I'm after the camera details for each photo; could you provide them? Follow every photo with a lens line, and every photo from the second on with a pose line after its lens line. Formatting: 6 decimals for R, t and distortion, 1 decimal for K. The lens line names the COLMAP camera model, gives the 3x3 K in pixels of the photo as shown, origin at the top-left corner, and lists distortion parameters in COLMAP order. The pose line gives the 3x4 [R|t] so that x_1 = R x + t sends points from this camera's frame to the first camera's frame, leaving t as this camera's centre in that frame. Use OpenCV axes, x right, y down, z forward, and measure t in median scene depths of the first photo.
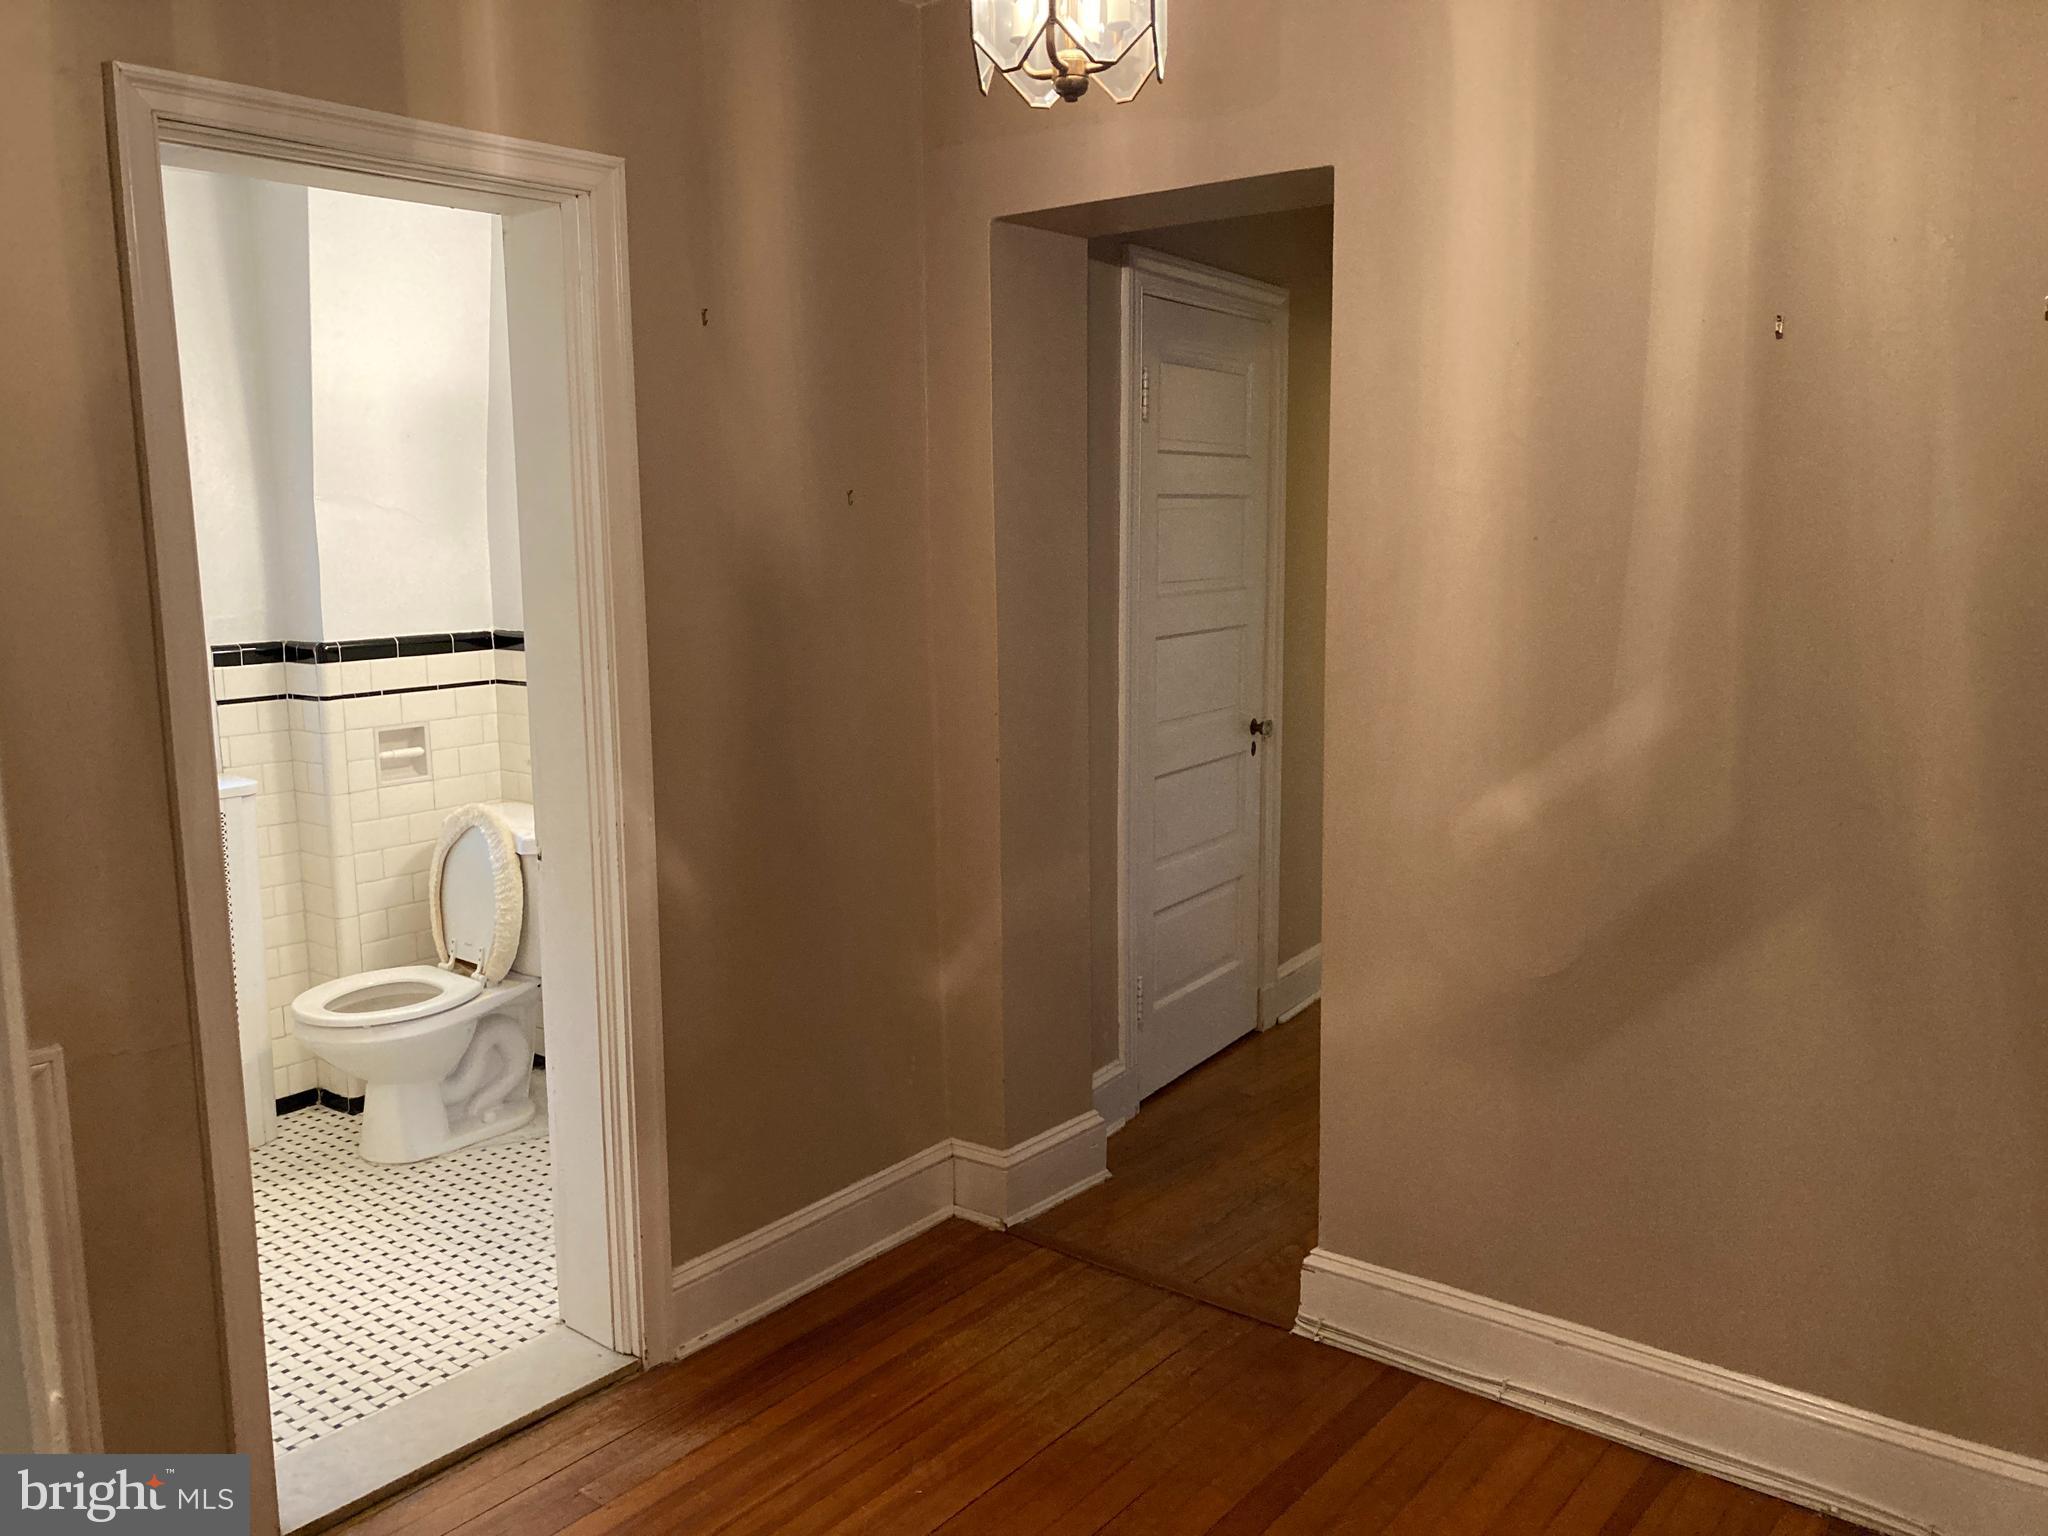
lens RADIAL K [[1669.8, 0, 1024.0], [0, 1669.8, 768.0], [0, 0, 1]] dist [0.027515, -0.011805]
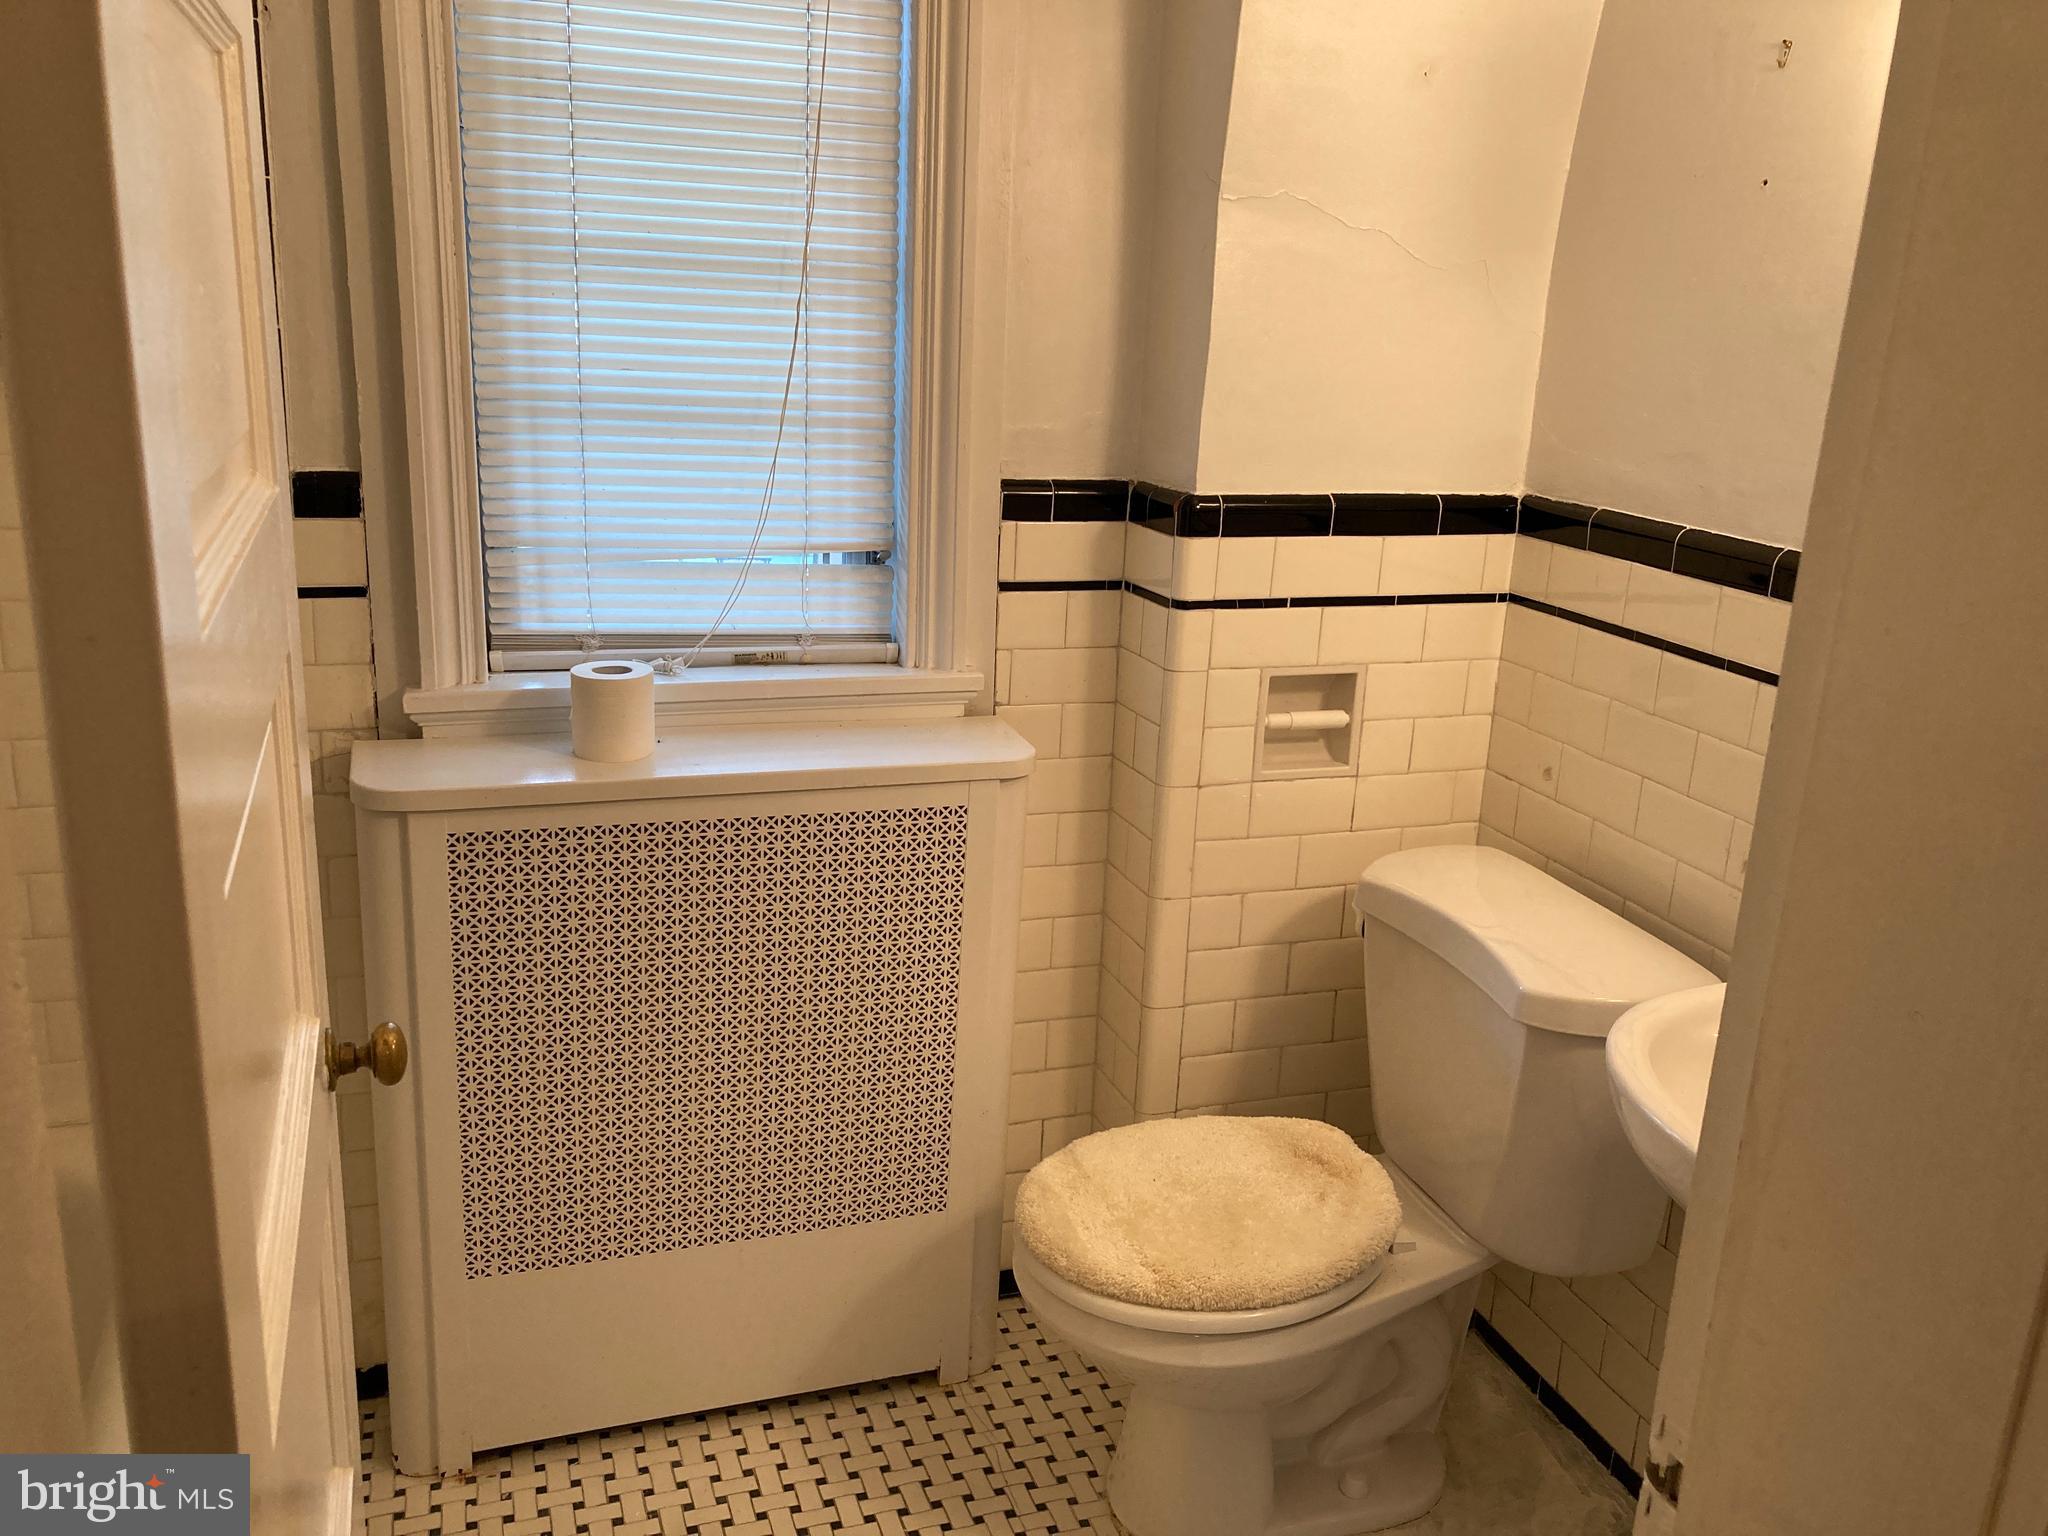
lens RADIAL K [[1669.8, 0, 1024.0], [0, 1669.8, 768.0], [0, 0, 1]] dist [0.027515, -0.011805]
pose [[0.844062, 0.192100, -0.500656, -0.188094], [-0.134535, 0.979632, 0.149067, -0.060225], [0.519094, -0.058466, 0.852715, 0.525161]]
